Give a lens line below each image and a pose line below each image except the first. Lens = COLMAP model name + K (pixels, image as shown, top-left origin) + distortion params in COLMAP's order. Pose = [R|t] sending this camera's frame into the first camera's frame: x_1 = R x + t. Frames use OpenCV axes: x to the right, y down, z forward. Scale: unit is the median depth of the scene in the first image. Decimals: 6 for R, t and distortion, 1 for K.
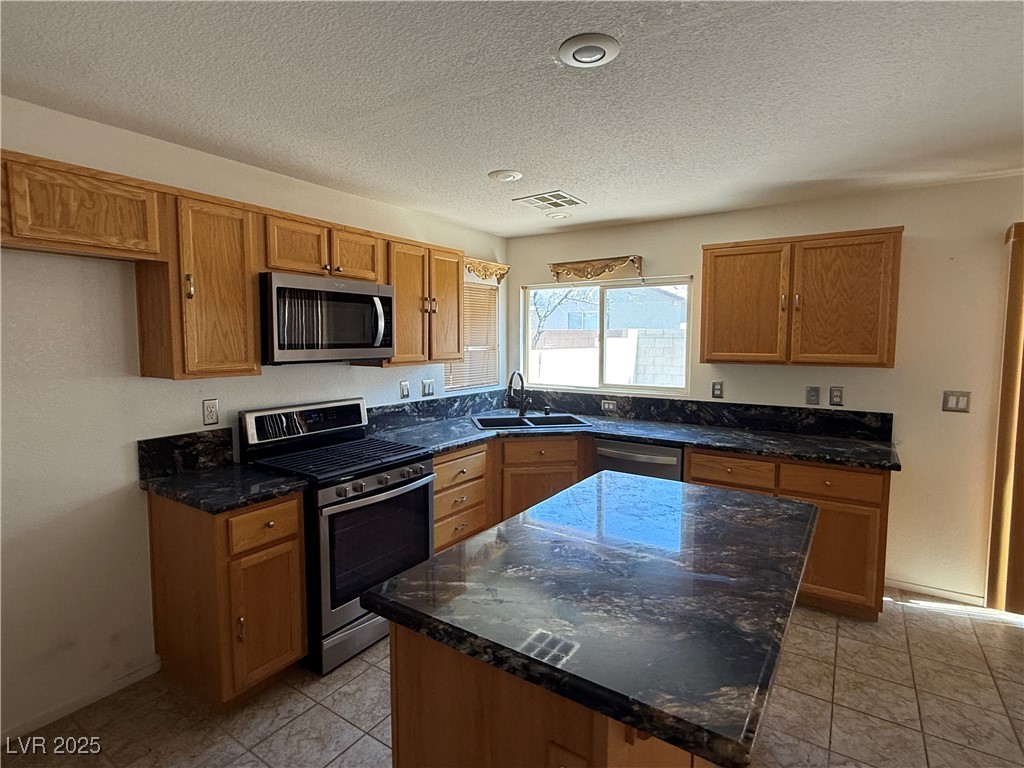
lens RADIAL K [[521.4, 0, 514.3], [0, 521.4, 382.0], [0, 0, 1]] dist [0.000881, 0.000574]
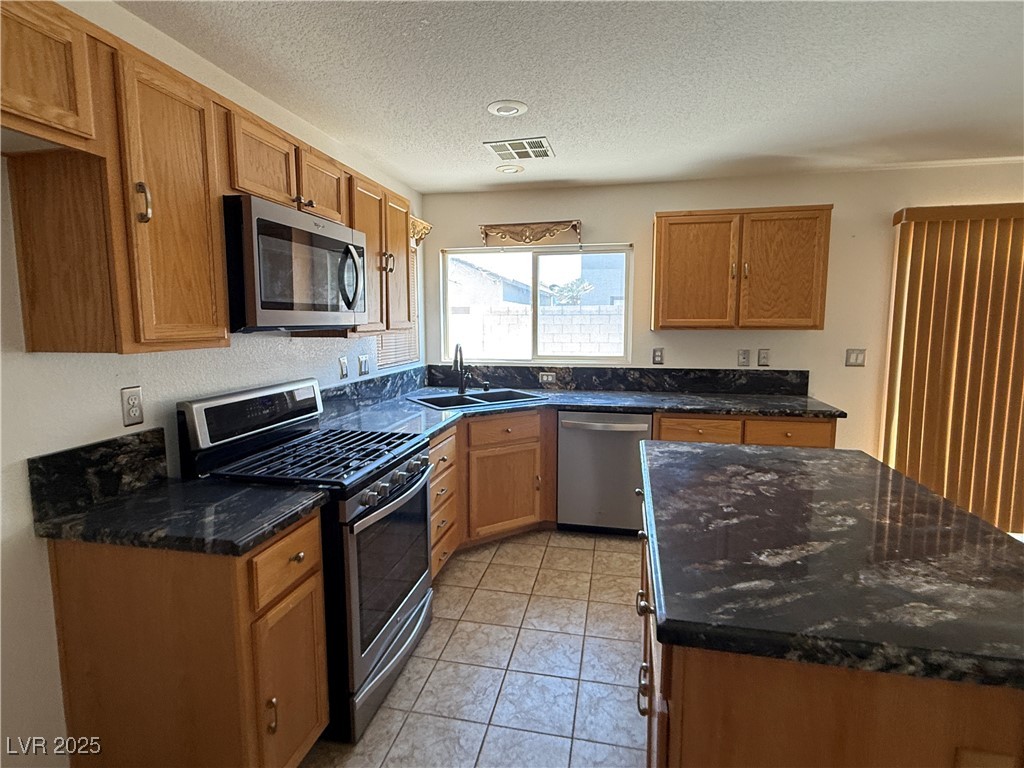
lens RADIAL K [[521.4, 0, 511.8], [0, 521.4, 380.1], [0, 0, 1]] dist [0.000881, 0.000574]
pose [[0.928797, -0.047517, 0.367531, -0.320293], [0.035738, 0.998608, 0.038792, 0.013913], [-0.368863, -0.022895, 0.929202, 0.179692]]
